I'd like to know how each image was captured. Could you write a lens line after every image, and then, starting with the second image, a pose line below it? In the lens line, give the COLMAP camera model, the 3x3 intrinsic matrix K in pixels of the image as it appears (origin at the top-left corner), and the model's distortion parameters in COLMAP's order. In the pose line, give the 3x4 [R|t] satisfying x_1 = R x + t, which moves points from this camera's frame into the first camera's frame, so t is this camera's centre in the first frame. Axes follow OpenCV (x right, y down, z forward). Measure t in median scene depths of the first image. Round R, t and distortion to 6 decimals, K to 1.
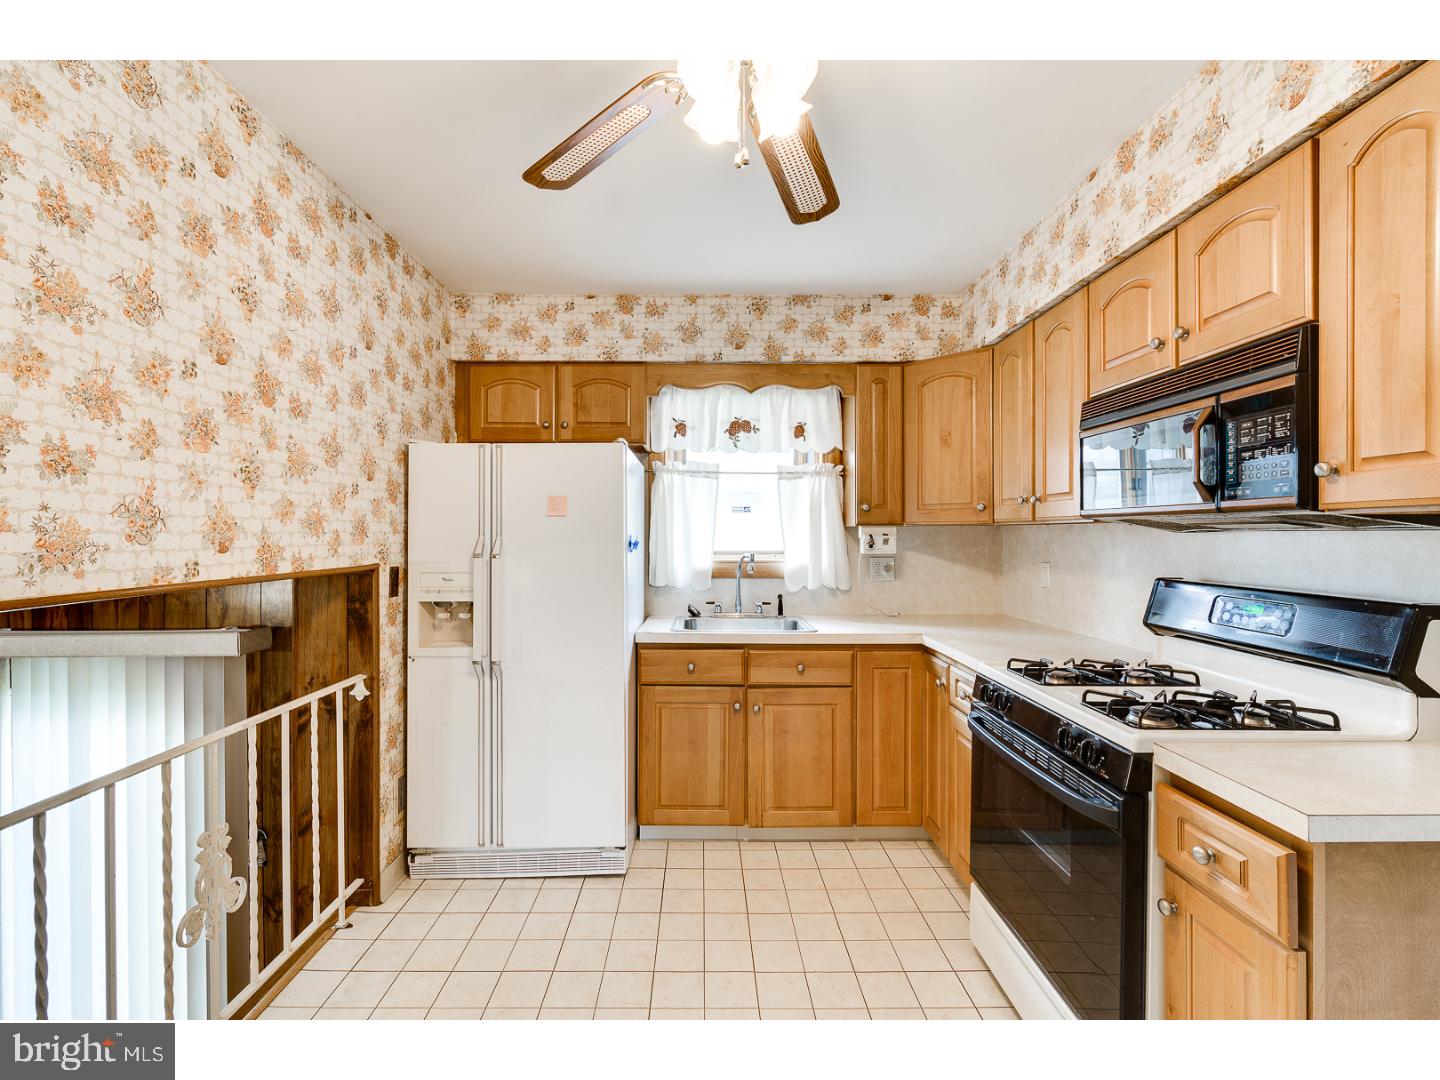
lens RADIAL K [[658.0, 0, 722.7], [0, 658.0, 539.0], [0, 0, 1]] dist [-0.006662, 0.002053]
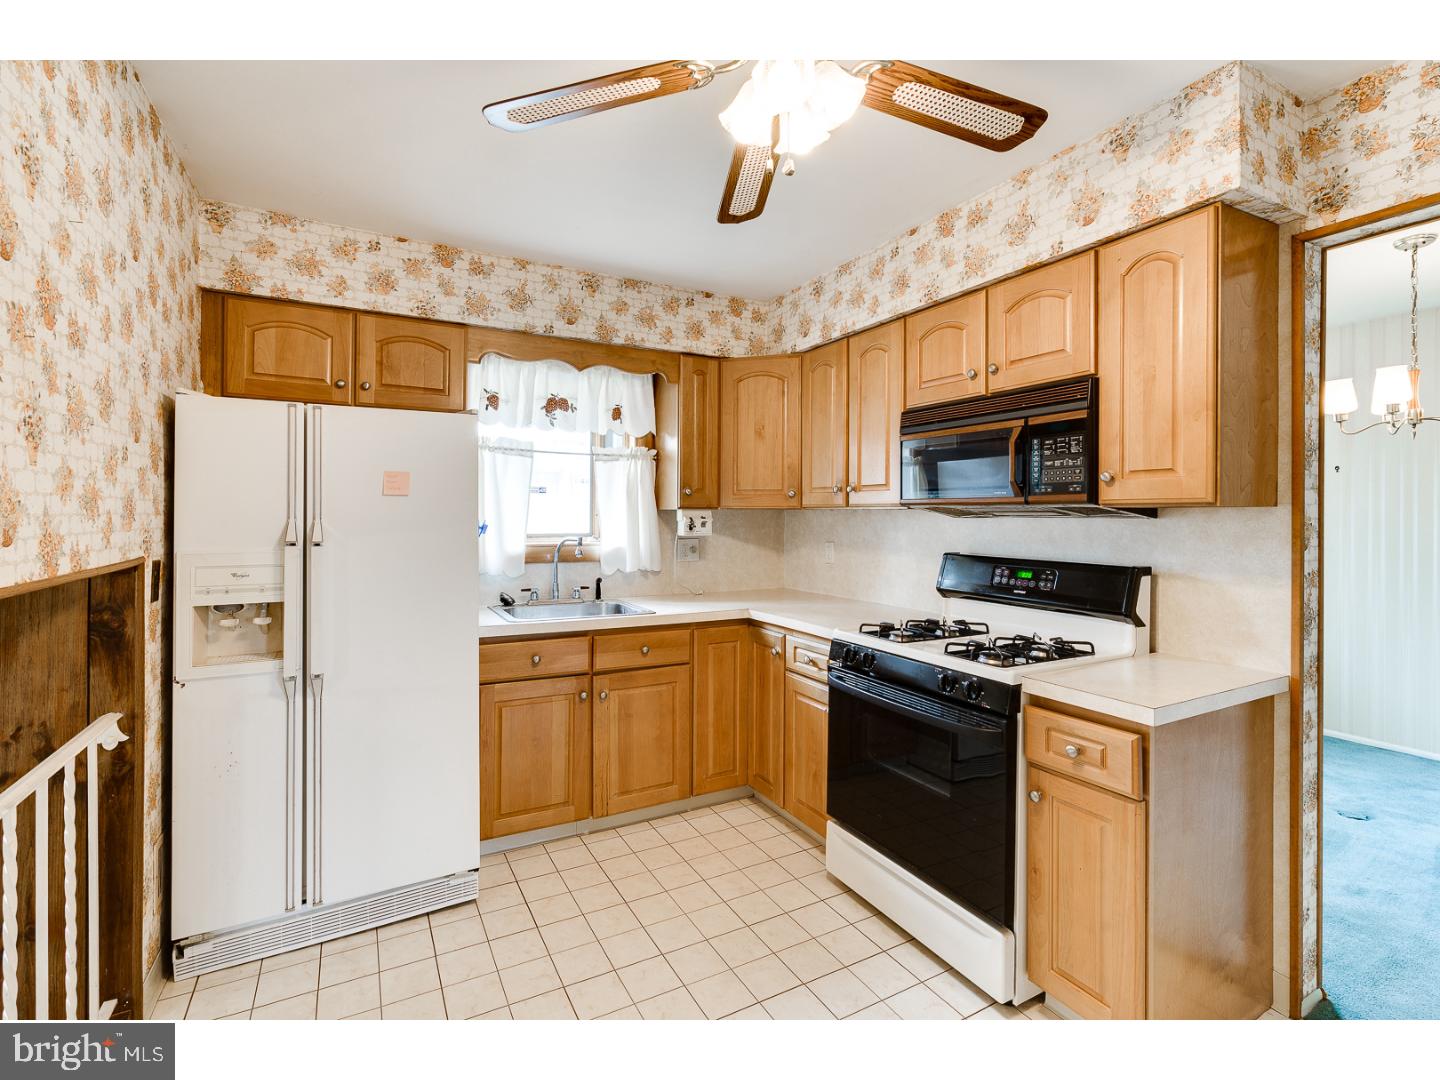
lens RADIAL K [[658.0, 0, 736.9], [0, 658.0, 516.2], [0, 0, 1]] dist [-0.006662, 0.002053]
pose [[0.881934, 0.004213, 0.471354, -0.267166], [-0.001885, 0.999984, -0.005411, -0.004369], [-0.471369, 0.003883, 0.881928, 0.048472]]
